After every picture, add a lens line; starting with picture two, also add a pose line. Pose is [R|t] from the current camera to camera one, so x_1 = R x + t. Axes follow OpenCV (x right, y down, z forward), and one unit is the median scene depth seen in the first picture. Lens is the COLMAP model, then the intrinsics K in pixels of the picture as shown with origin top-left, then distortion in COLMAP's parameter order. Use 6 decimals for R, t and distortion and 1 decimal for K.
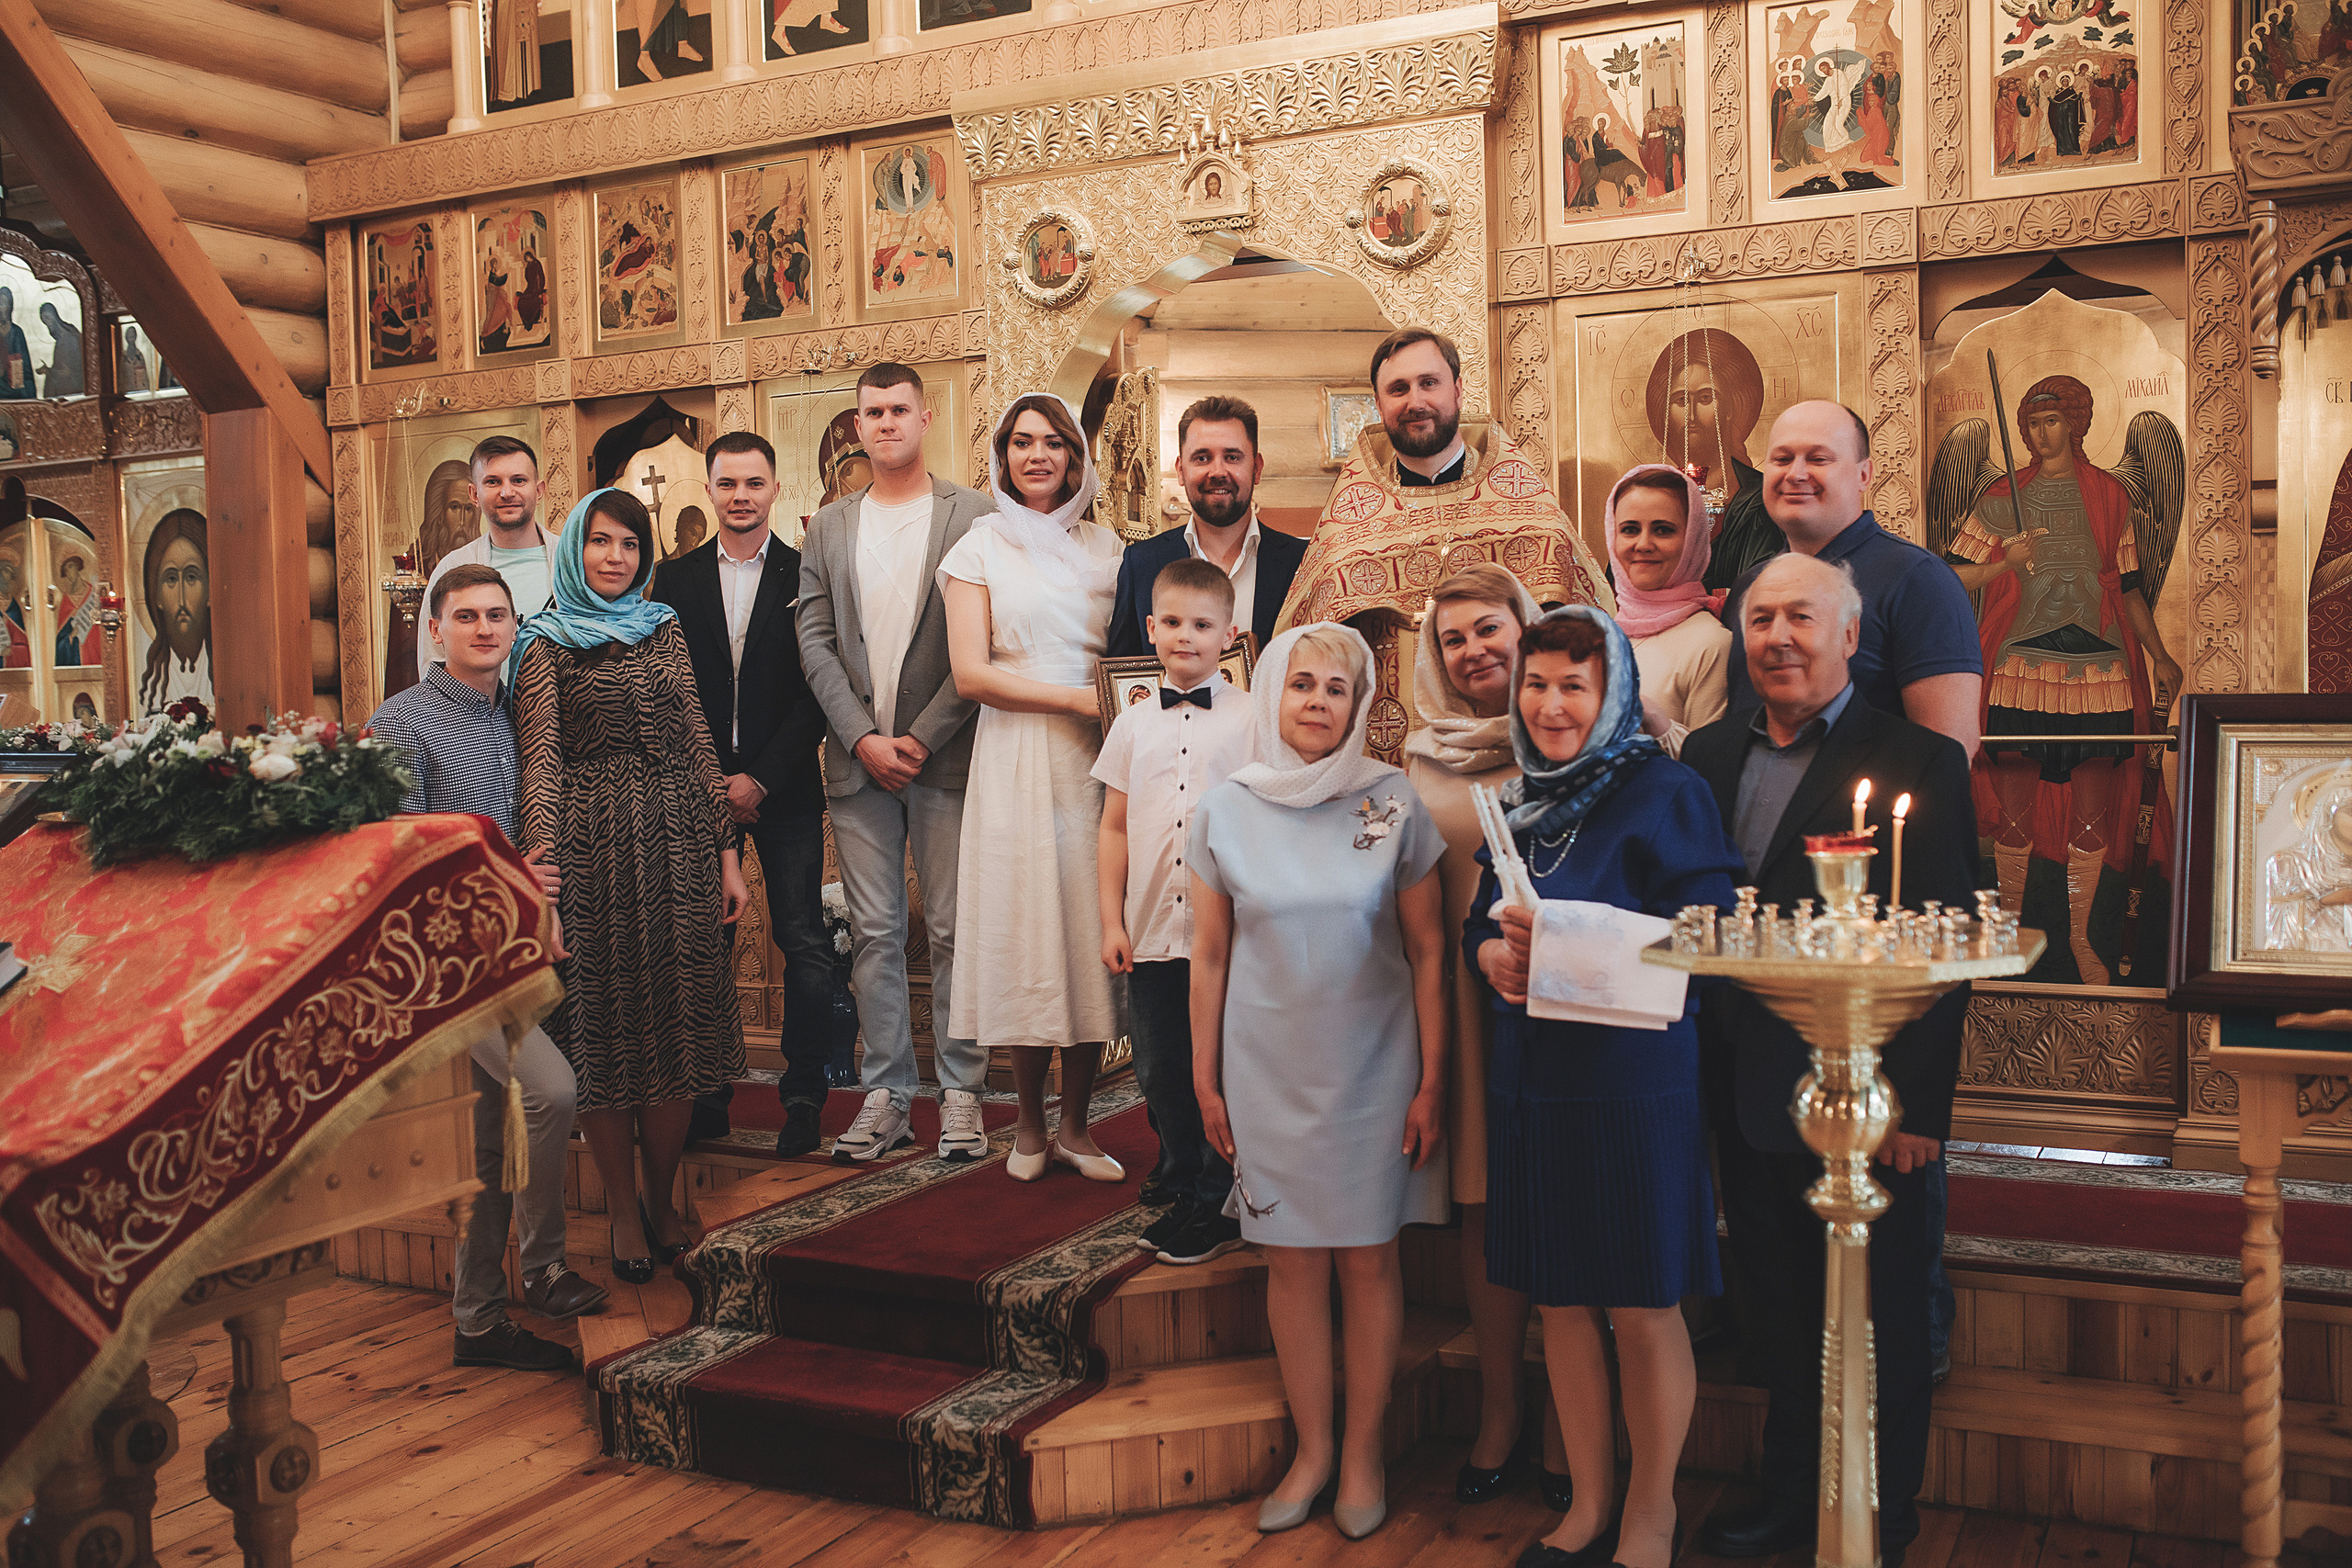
lens RADIAL K [[2222.7, 0, 1176.0], [0, 2222.7, 784.0], [0, 0, 1]] dist [-0.062063, 0.084676]
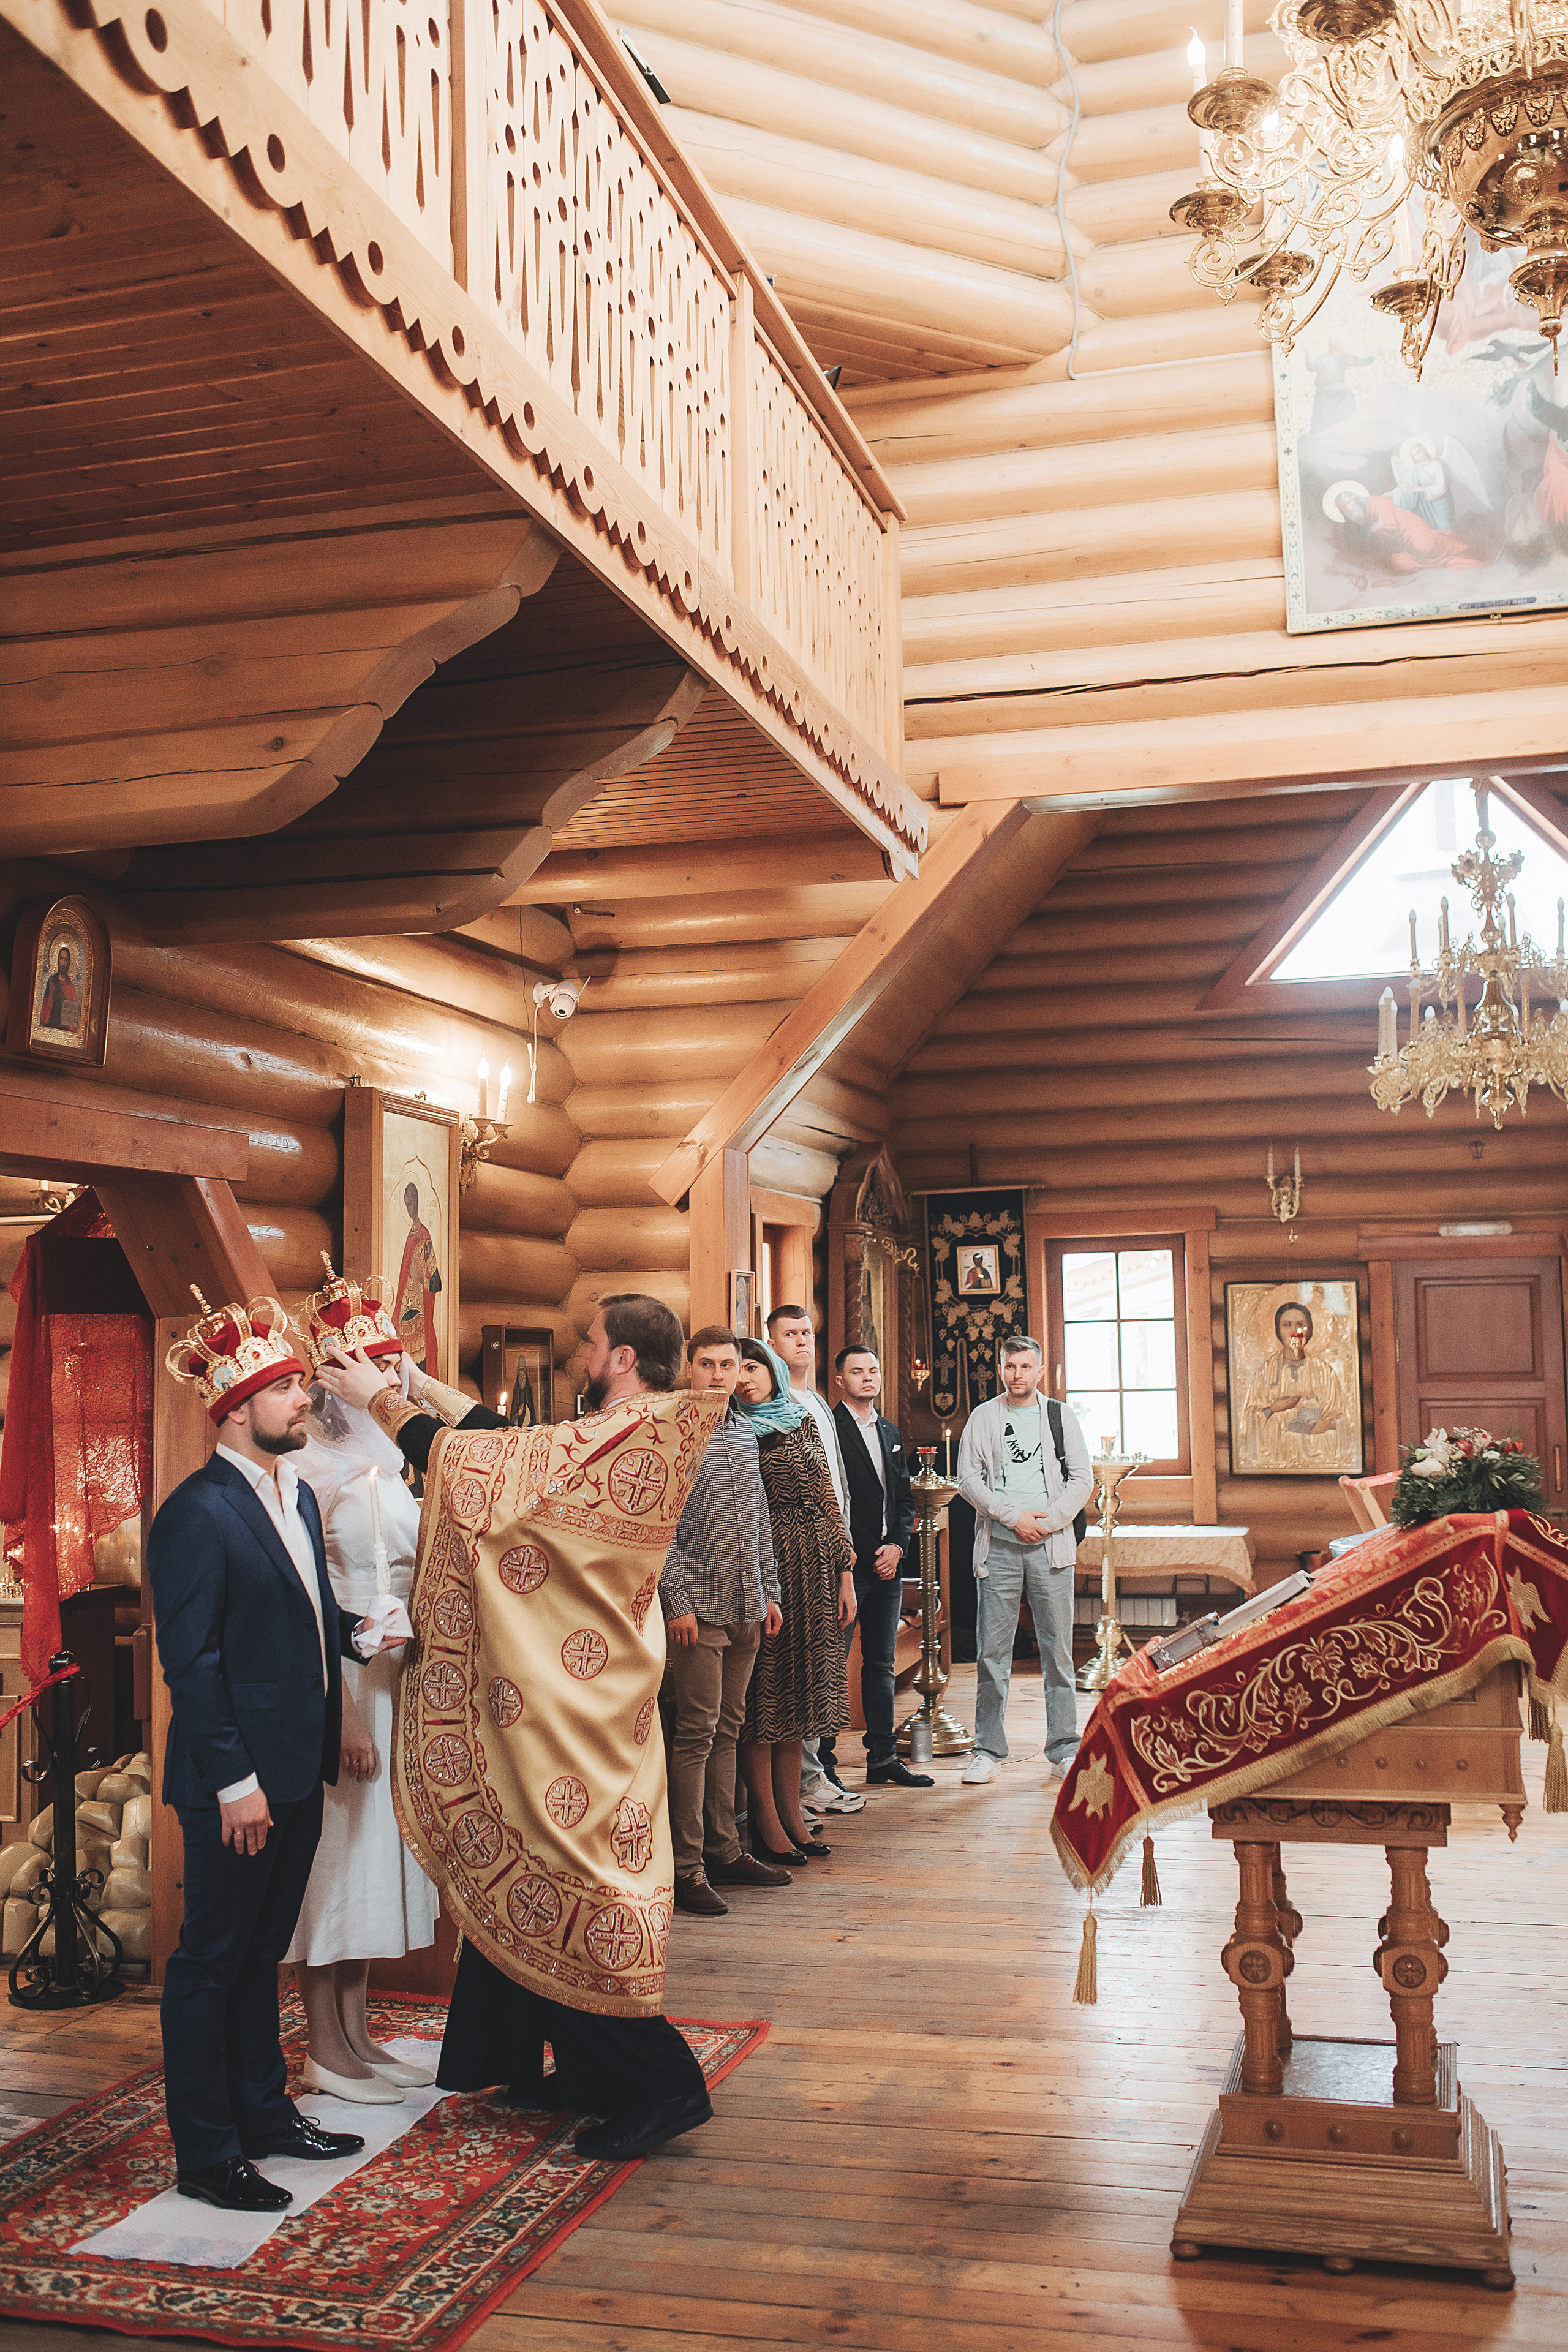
lens RADIAL K [[2222.9, 0, 782.2], [0, 2222.9, 1170.5], [0, 0, 1]] dist [-0.062063, 0.084676]
pose [[0.189761, -0.066587, -0.979570, 0.551608], [-0.041166, 0.996281, -0.075698, -0.044168], [0.980967, 0.054690, 0.186314, 0.190164]]
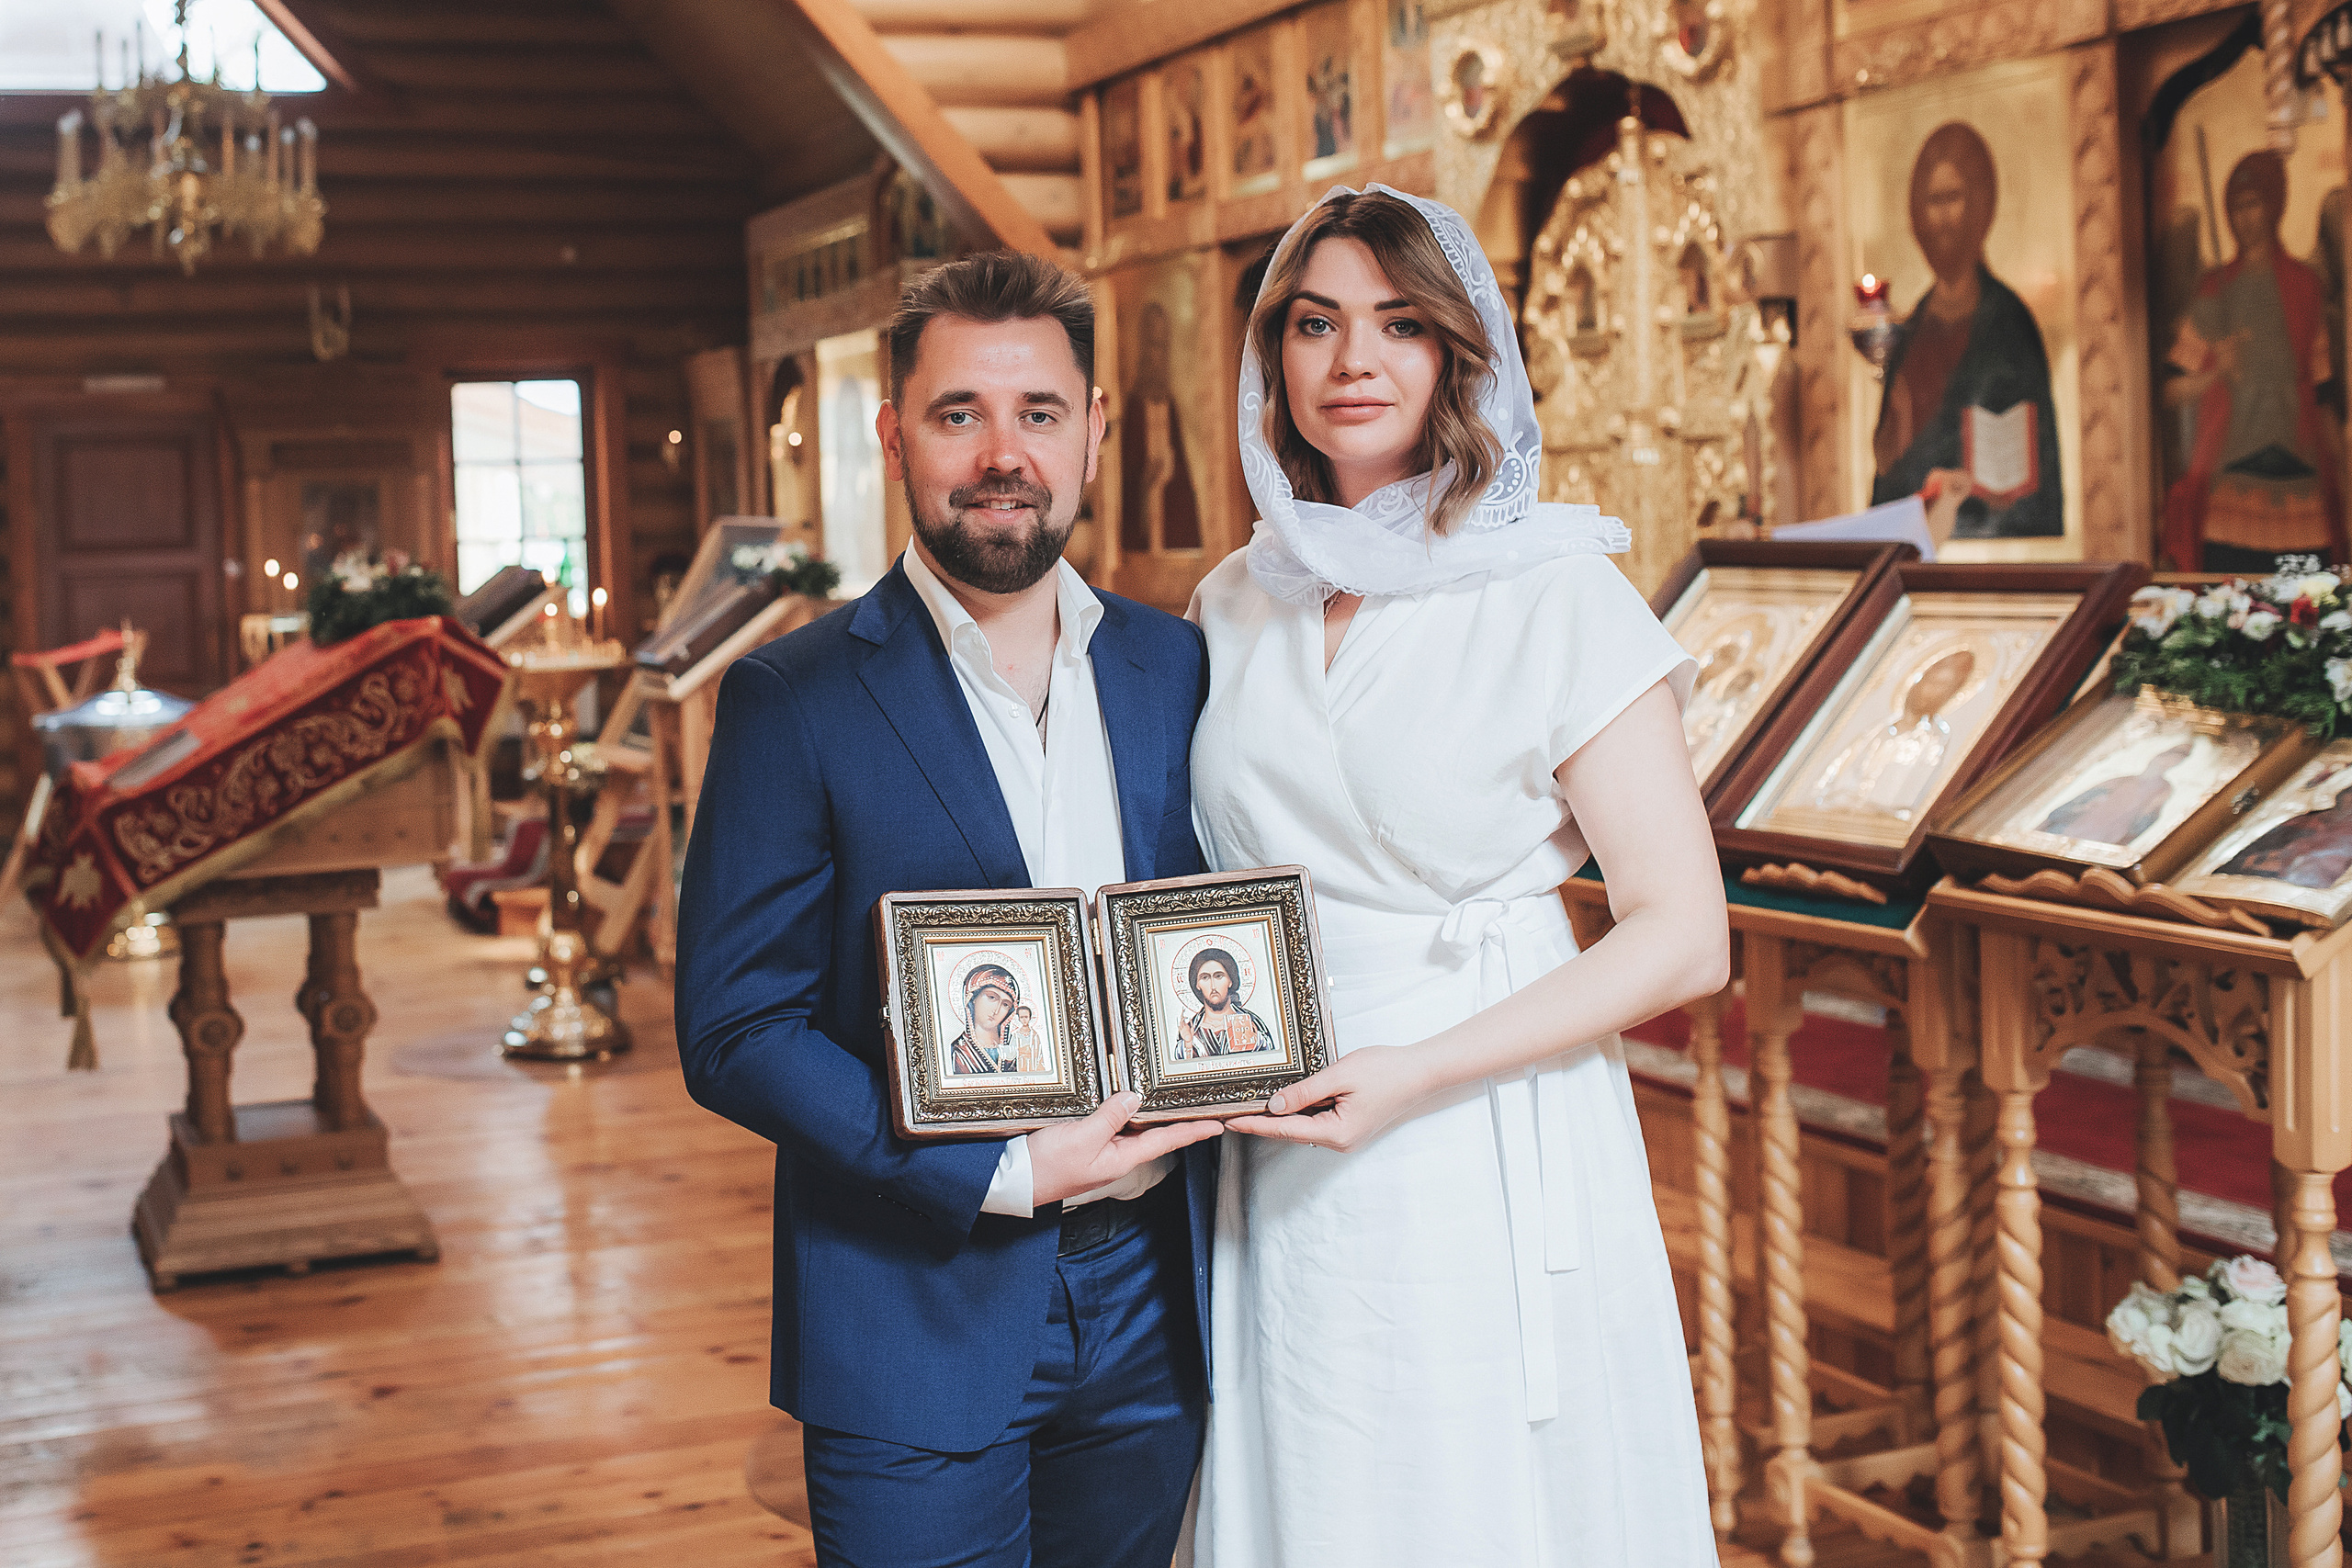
lens RADIAL K [[2857.5, 0, 852.3], [0, 2857.5, 575.6], [0, 0, 1]] dist [-0.058780, 0.074779]
pose [[0.723476, 0.011932, -0.690246, 0.778975], [-0.018577, 0.999825, -0.002188, -0.010305], [0.690099, 0.014405, 0.723571, -0.157869]]
